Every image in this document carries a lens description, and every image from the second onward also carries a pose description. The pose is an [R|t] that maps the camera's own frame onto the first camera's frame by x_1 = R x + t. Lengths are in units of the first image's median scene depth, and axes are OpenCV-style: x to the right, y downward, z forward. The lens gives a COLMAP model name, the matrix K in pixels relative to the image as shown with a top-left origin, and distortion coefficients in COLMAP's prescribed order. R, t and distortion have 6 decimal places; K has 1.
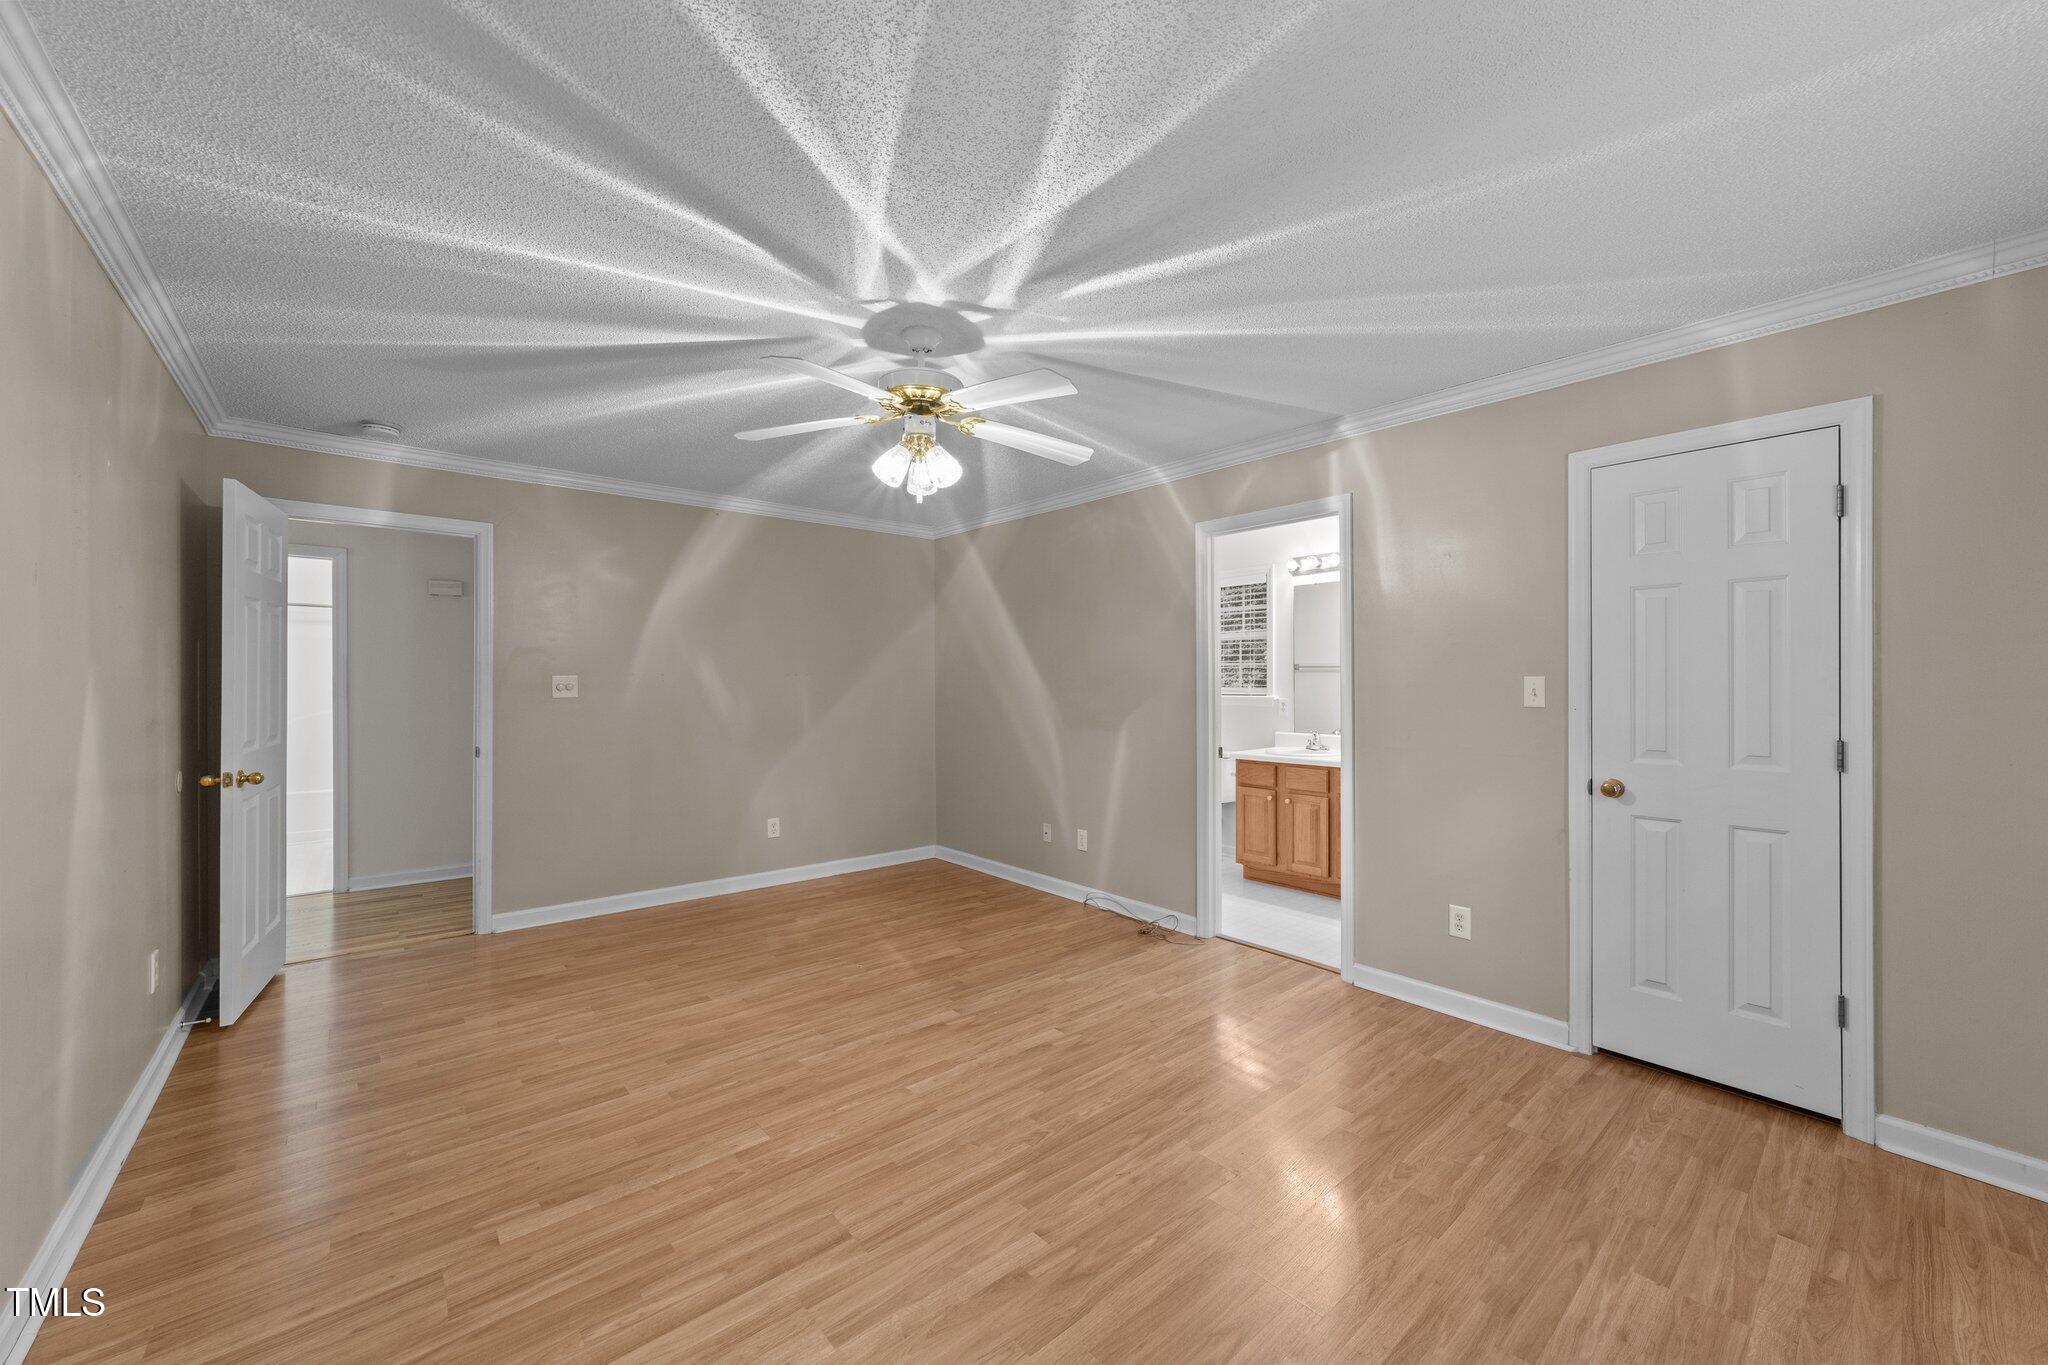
lens RADIAL K [[784.0, 0, 1031.5], [0, 784.0, 678.7], [0, 0, 1]] dist [-0.016535, 0.006603]
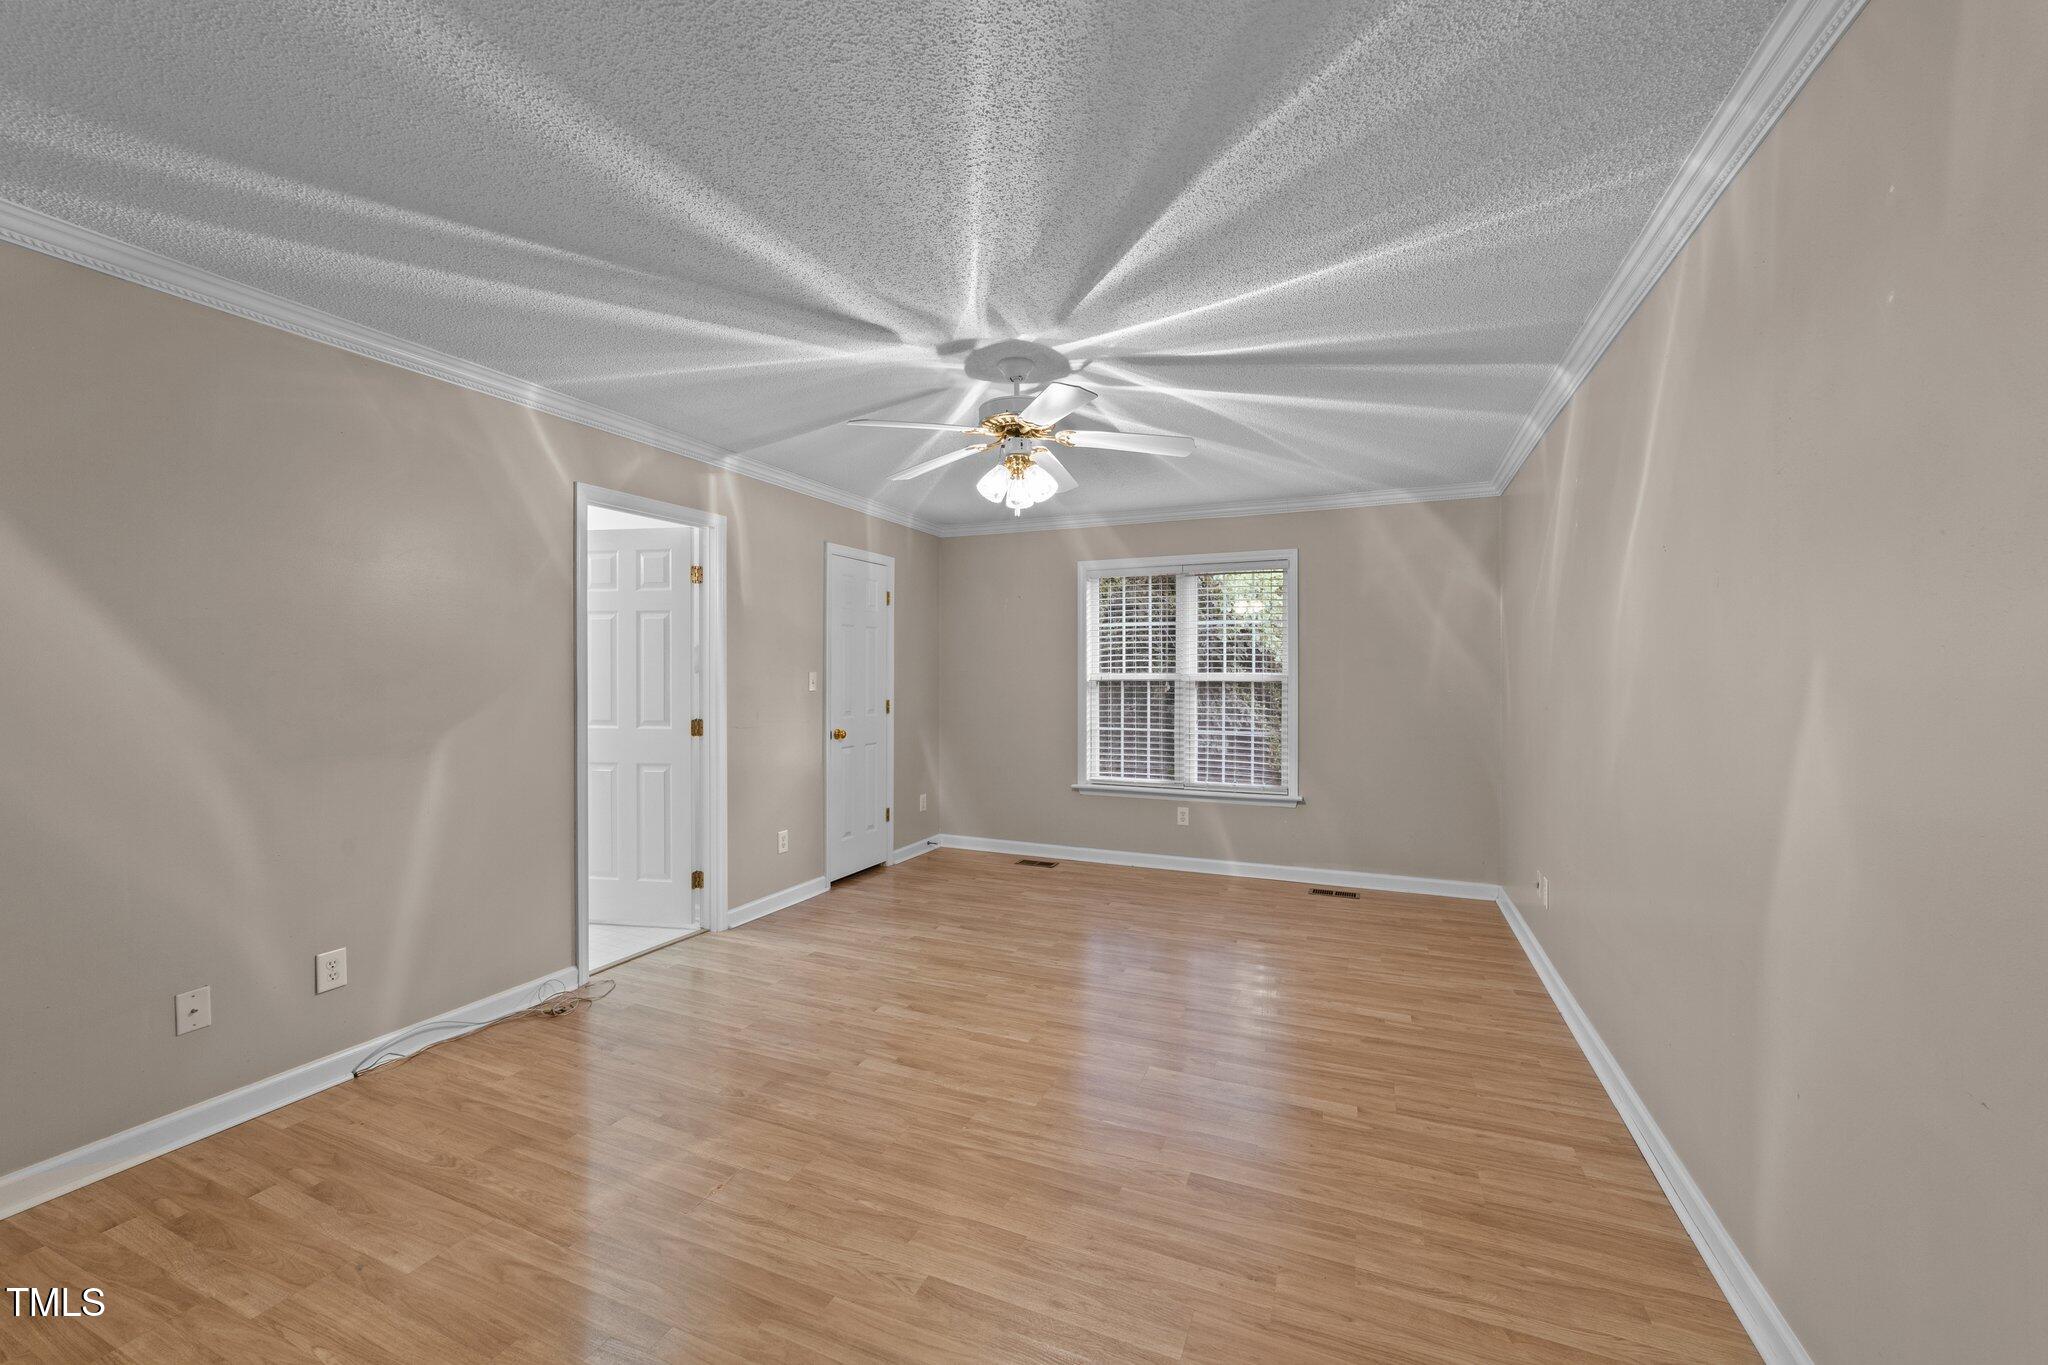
lens RADIAL K [[784.0, 0, 1036.9], [0, 784.0, 670.6], [0, 0, 1]] dist [-0.016535, 0.006603]
pose [[-0.443326, 0.003429, 0.896354, -1.087148], [-0.004449, 0.999972, -0.006026, 0.001620], [-0.896349, -0.006659, -0.443298, 1.385532]]
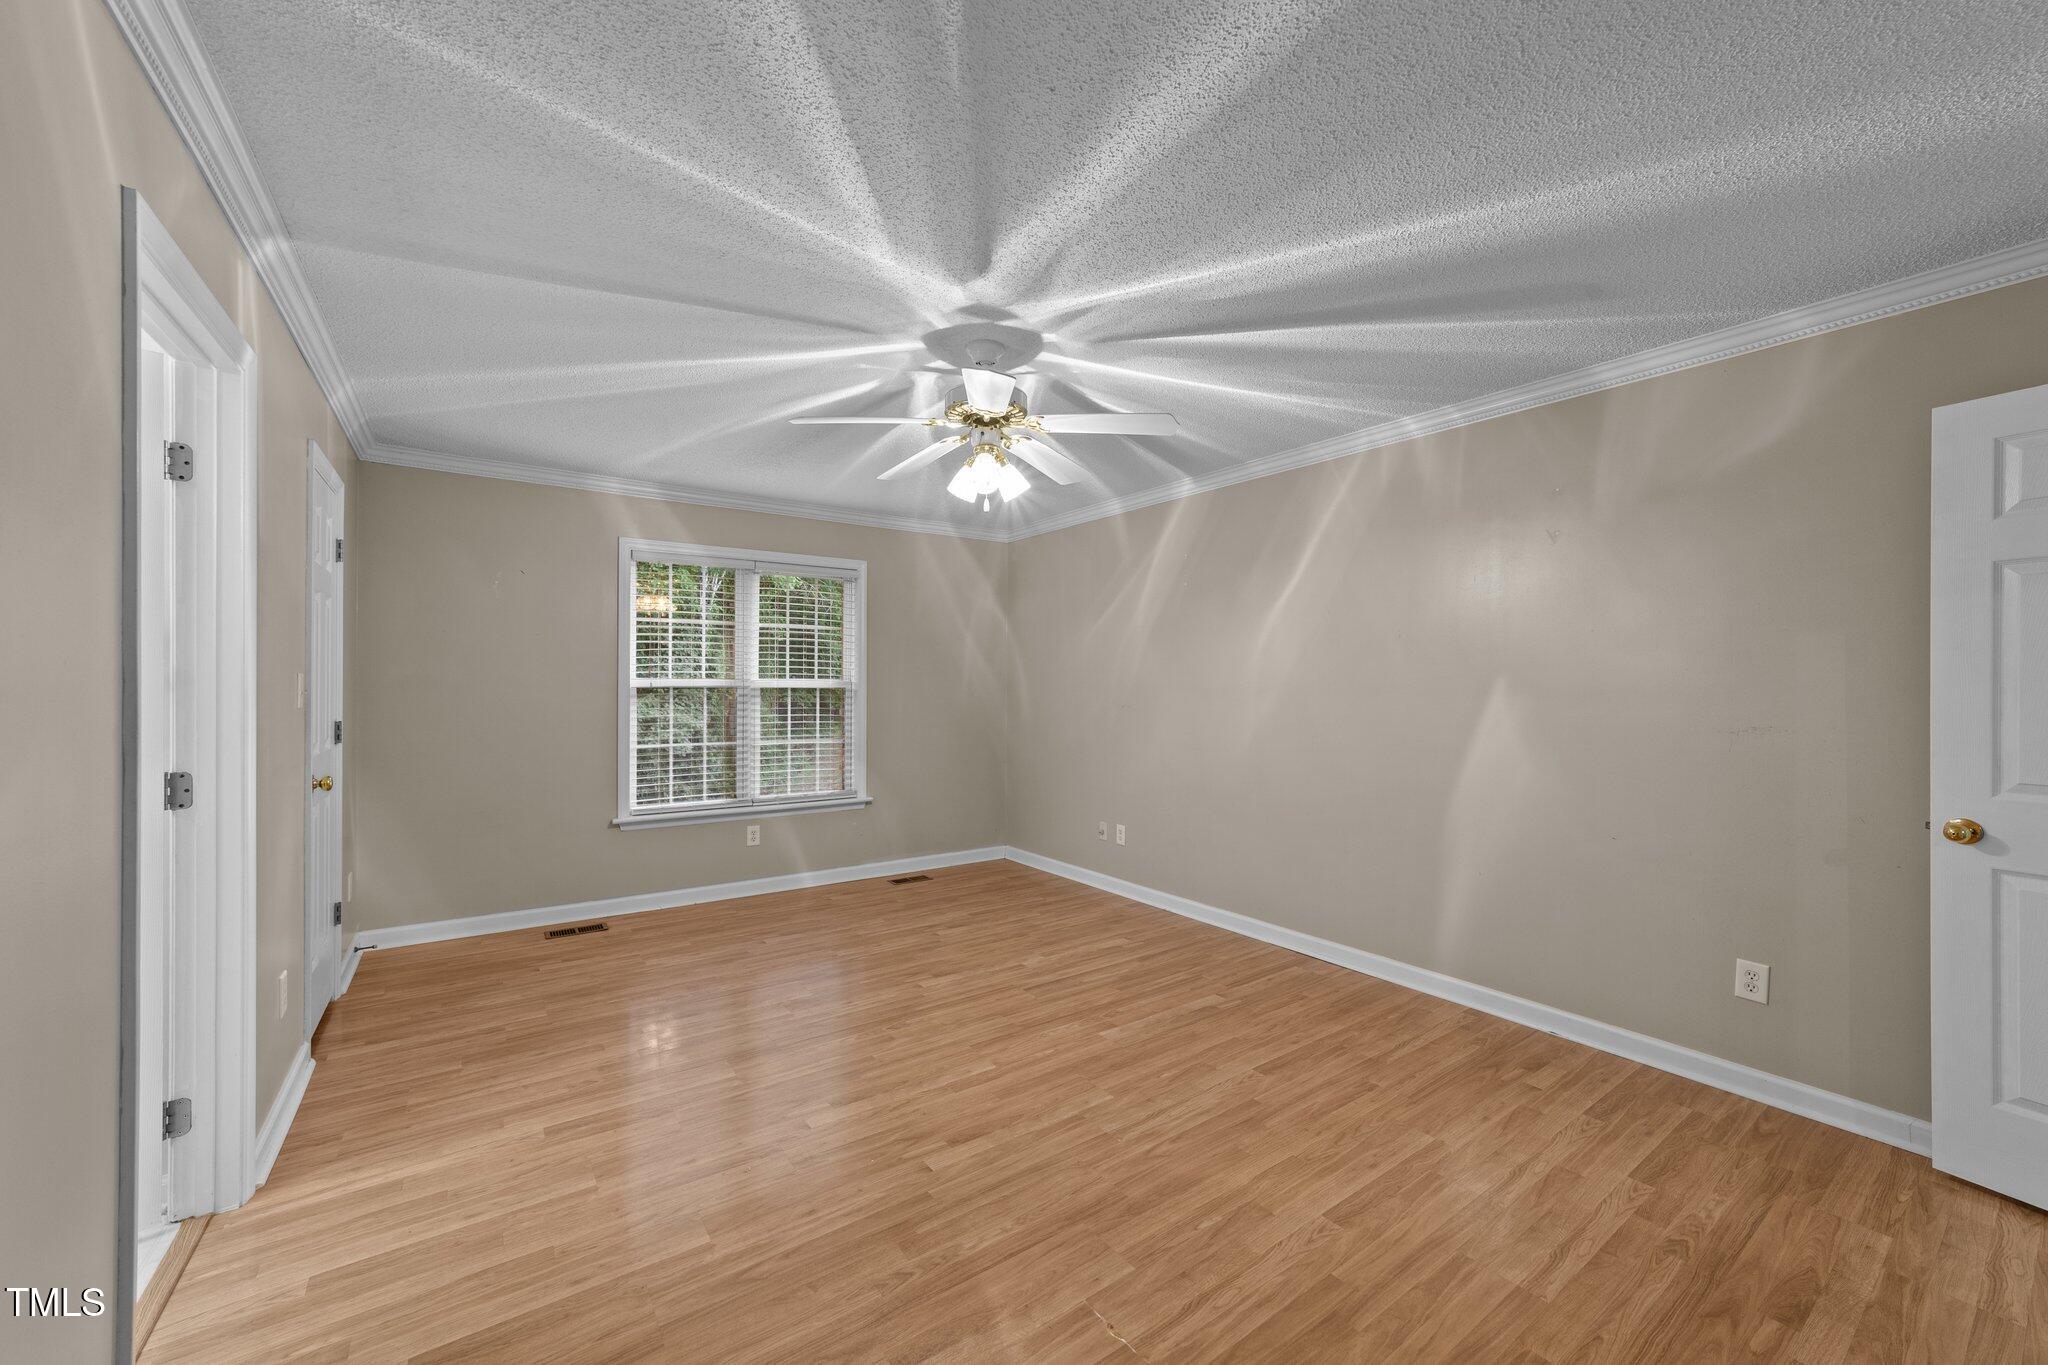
lens RADIAL K [[784.0, 0, 1030.8], [0, 784.0, 685.0], [0, 0, 1]] dist [-0.016535, 0.006603]
pose [[-0.995533, -0.005932, 0.094232, -0.283500], [-0.006078, 0.999981, -0.001256, 0.006047], [-0.094223, -0.001823, -0.995549, 1.914229]]
